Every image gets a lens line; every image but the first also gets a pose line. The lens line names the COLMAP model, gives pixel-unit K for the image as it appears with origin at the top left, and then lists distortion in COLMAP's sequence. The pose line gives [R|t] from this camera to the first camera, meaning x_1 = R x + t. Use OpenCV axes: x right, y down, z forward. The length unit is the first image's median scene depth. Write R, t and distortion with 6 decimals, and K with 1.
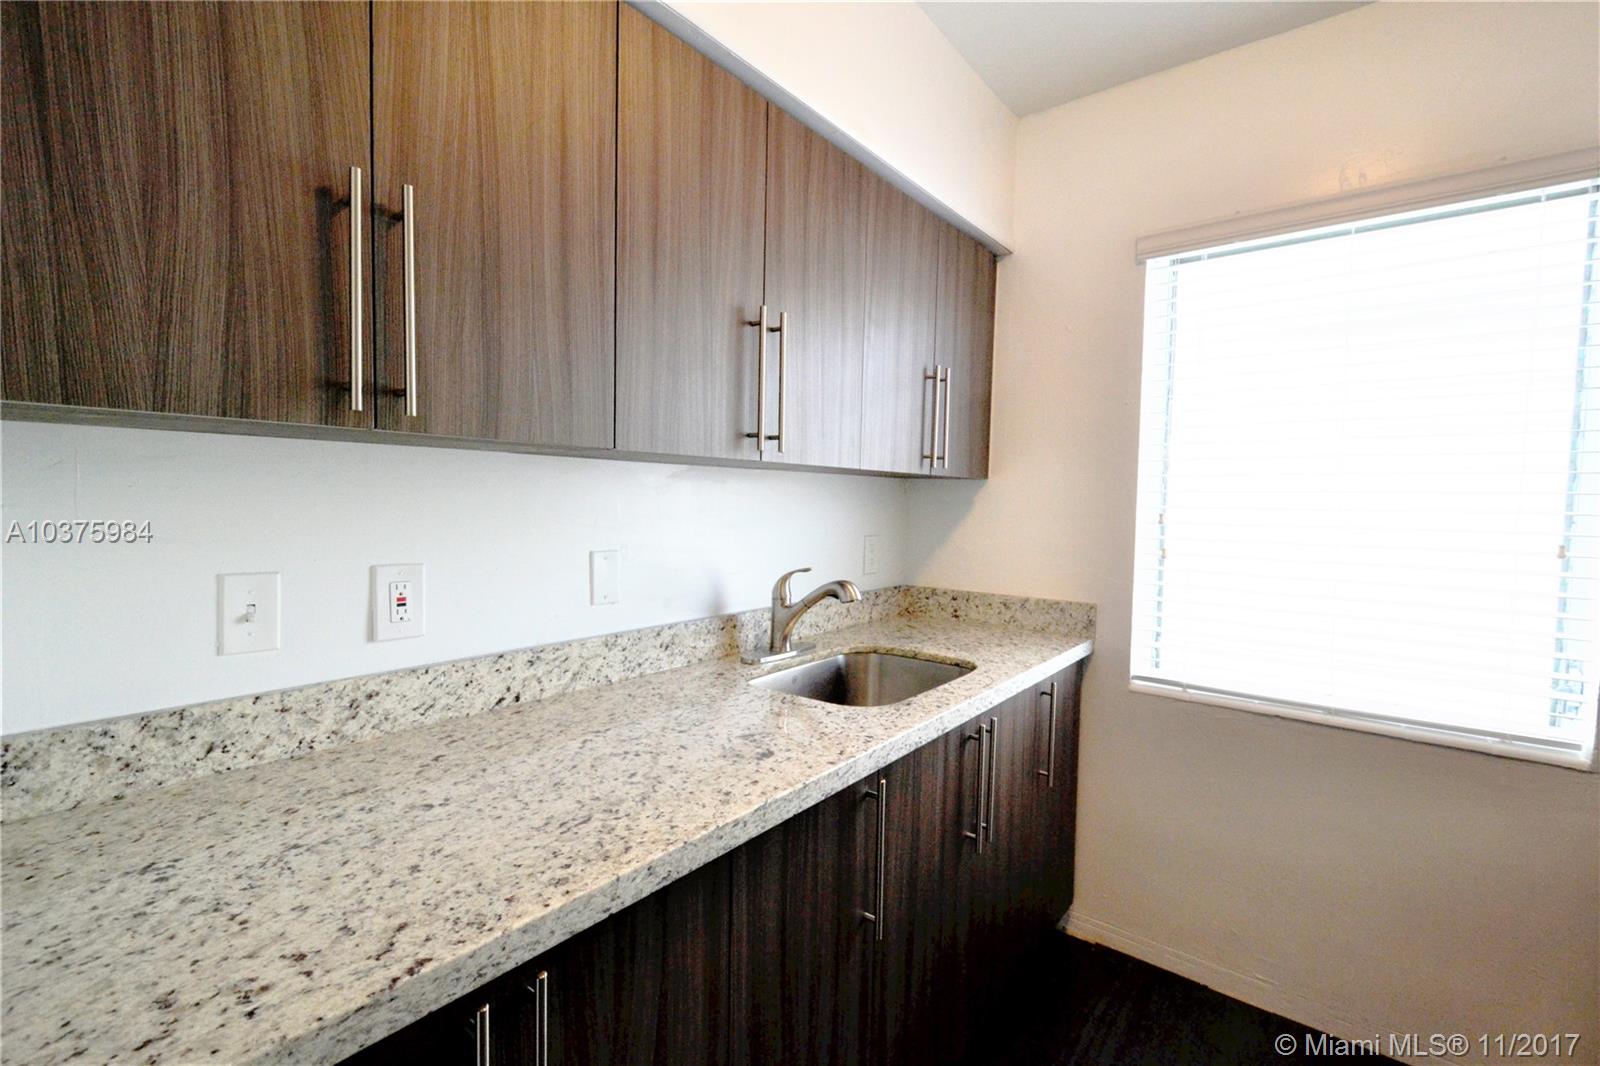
lens RADIAL K [[705.7, 0, 832.6], [0, 705.7, 536.3], [0, 0, 1]] dist [-0.000603, -0.000808]
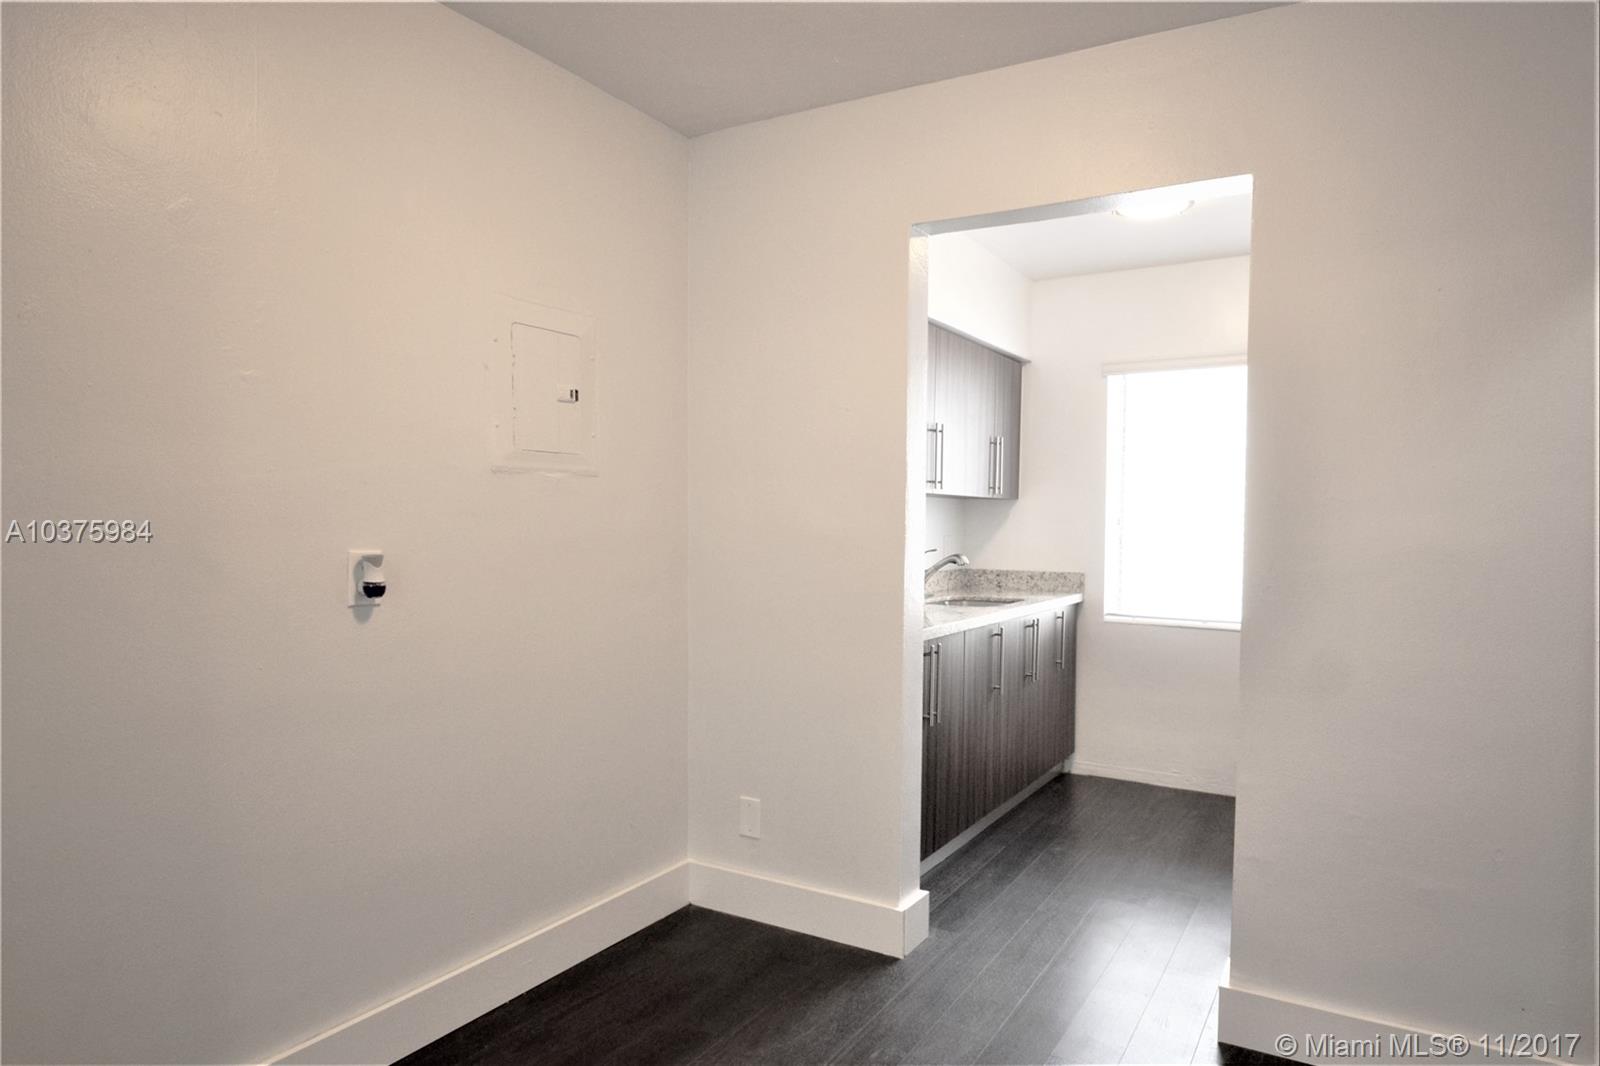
lens RADIAL K [[1007.2, 0, 869.0], [0, 1007.2, 567.8], [0, 0, 1]] dist [-0.004522, -0.002467]
pose [[0.987300, -0.016521, 0.158007, -0.546136], [0.017499, 0.999835, -0.004802, 0.090670], [-0.157902, 0.007507, 0.987426, -1.373556]]
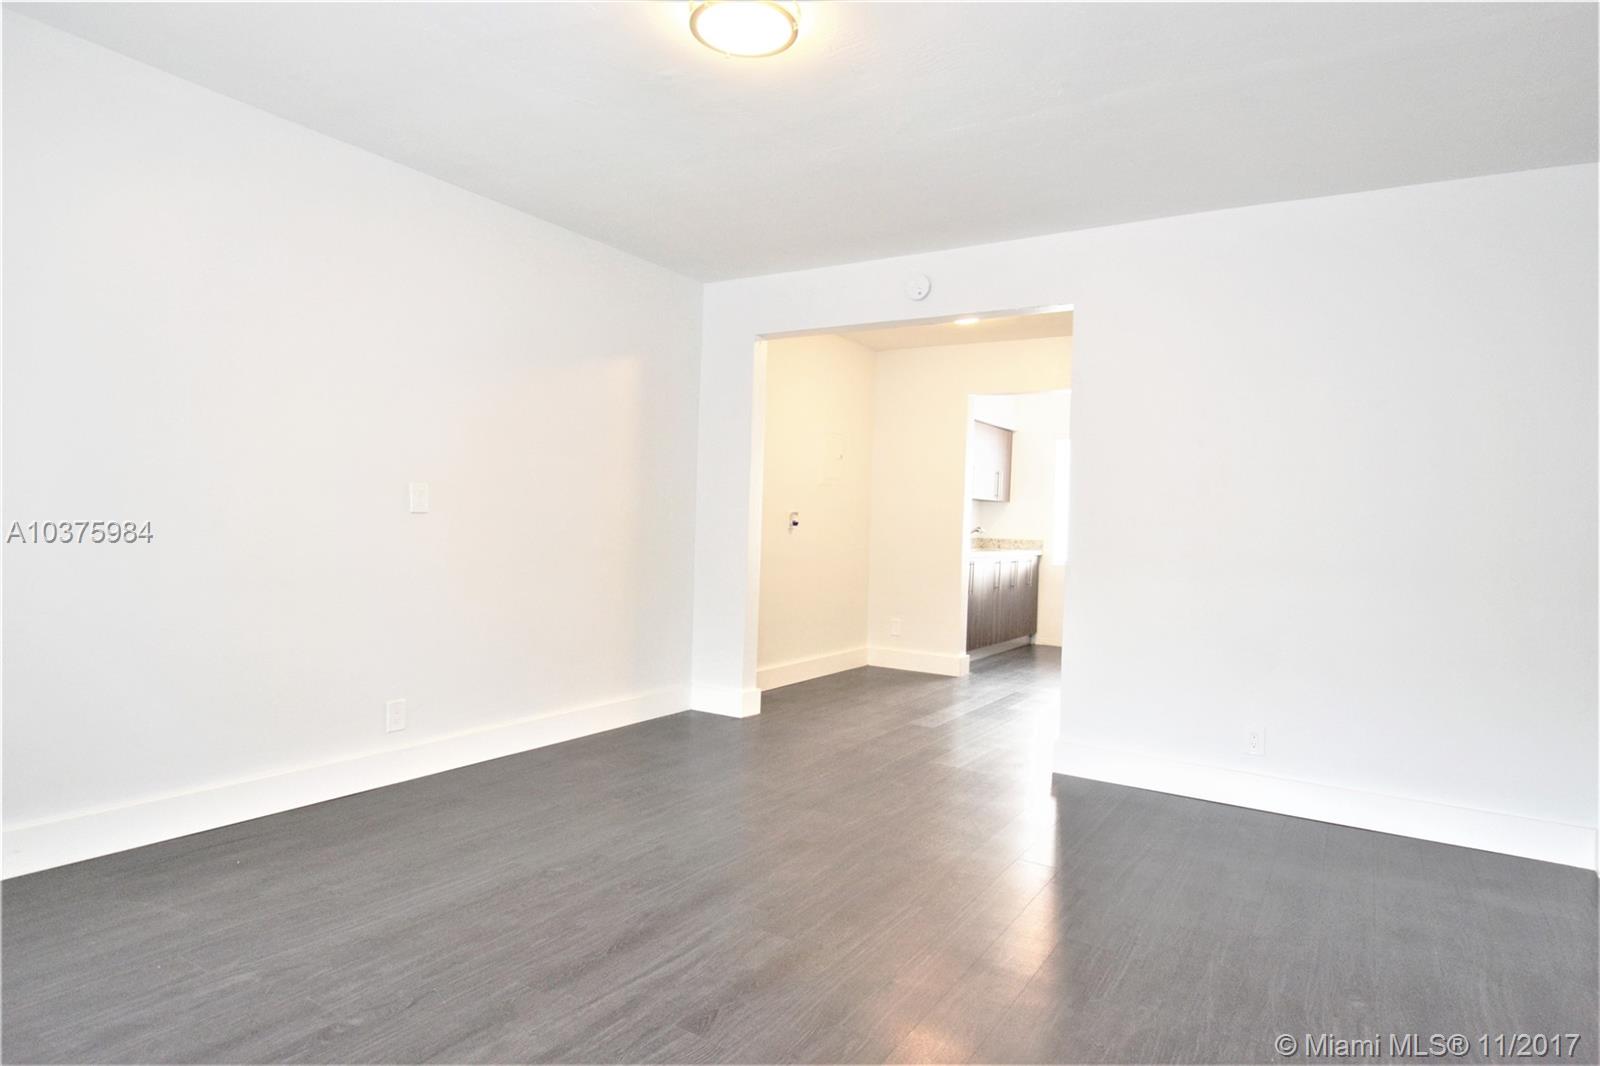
lens RADIAL K [[909.0, 0, 784.0], [0, 909.0, 512.8], [0, 0, 1]] dist [-0.009534, -0.002506]
pose [[0.997779, 0.022171, 0.062821, -1.176898], [-0.018341, 0.997976, -0.060893, 0.261413], [-0.064043, 0.059606, 0.996165, -3.361450]]
